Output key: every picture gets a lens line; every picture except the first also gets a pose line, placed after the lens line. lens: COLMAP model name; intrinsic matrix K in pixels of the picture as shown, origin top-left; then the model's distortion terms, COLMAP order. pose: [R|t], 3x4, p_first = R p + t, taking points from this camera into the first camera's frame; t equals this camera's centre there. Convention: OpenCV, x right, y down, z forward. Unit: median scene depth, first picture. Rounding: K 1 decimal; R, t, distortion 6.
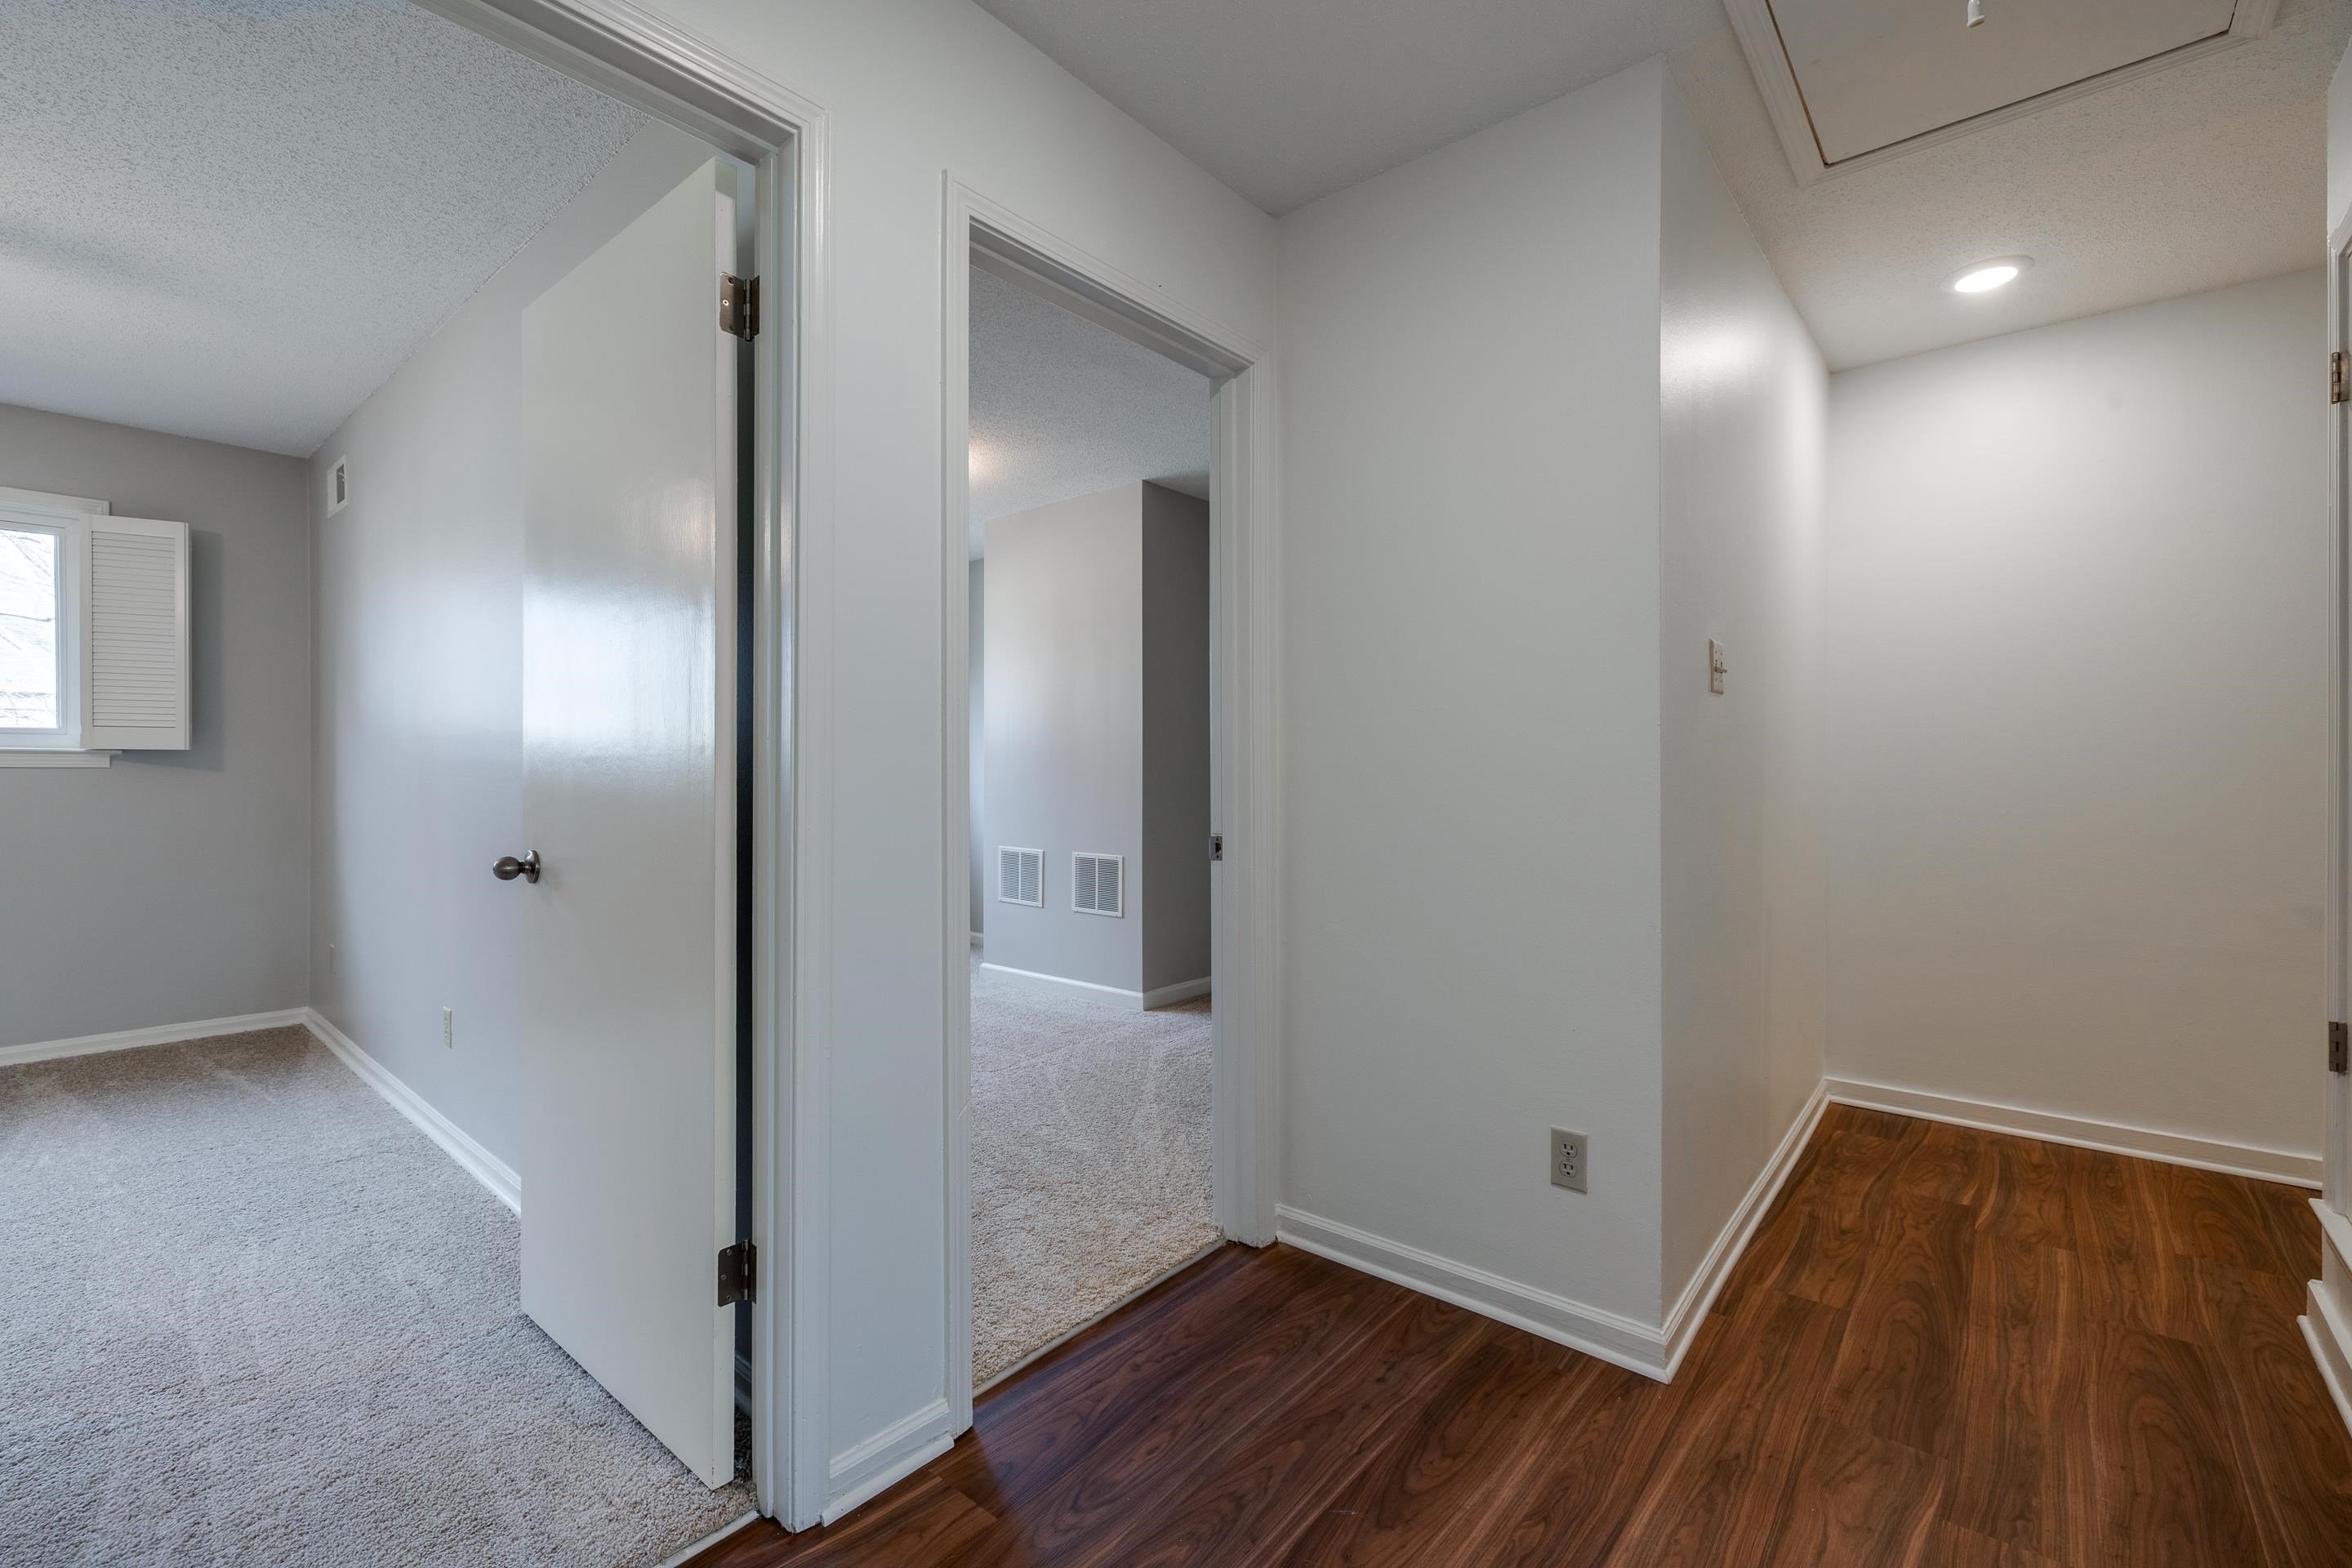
lens RADIAL K [[1017.0, 0, 1178.7], [0, 1017.0, 777.6], [0, 0, 1]] dist [0.004152, -0.000886]
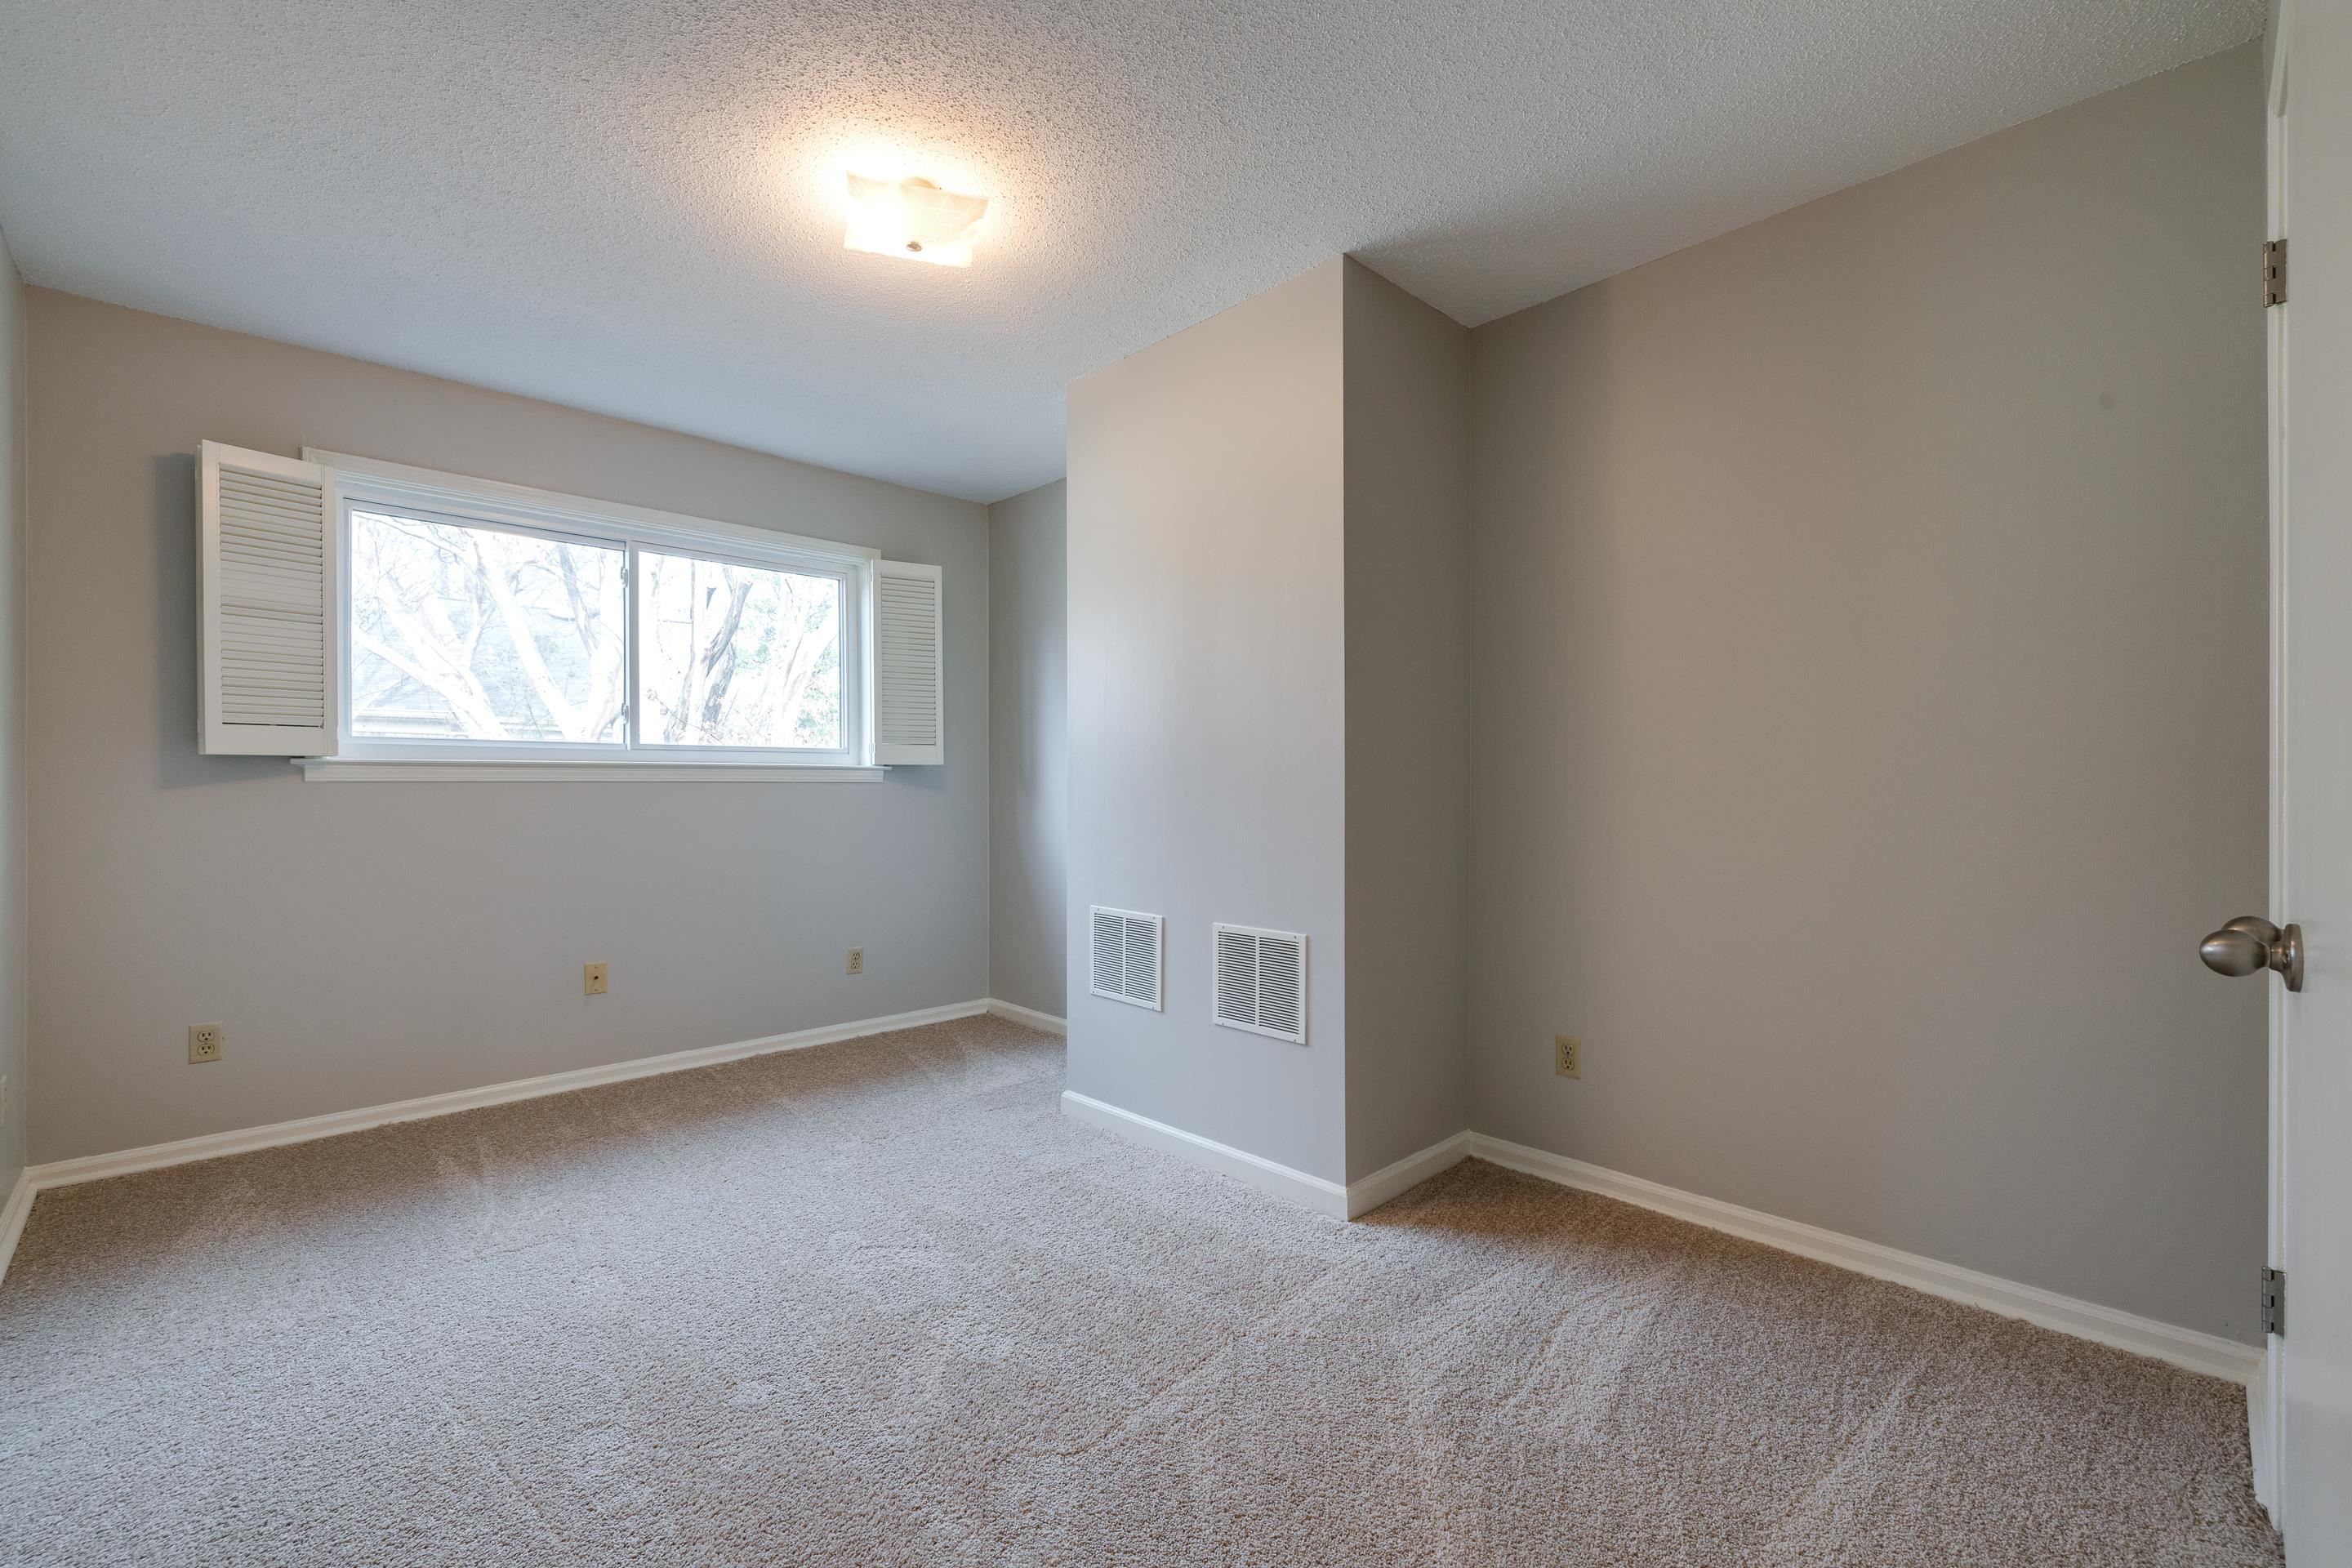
lens RADIAL K [[1003.8, 0, 1188.6], [0, 1003.8, 779.9], [0, 0, 1]] dist [0.006721, -0.003334]
pose [[0.996109, -0.003944, -0.088045, -0.068432], [0.002764, 0.999905, -0.013527, -0.001020], [0.088090, 0.013232, 0.996025, 0.428946]]
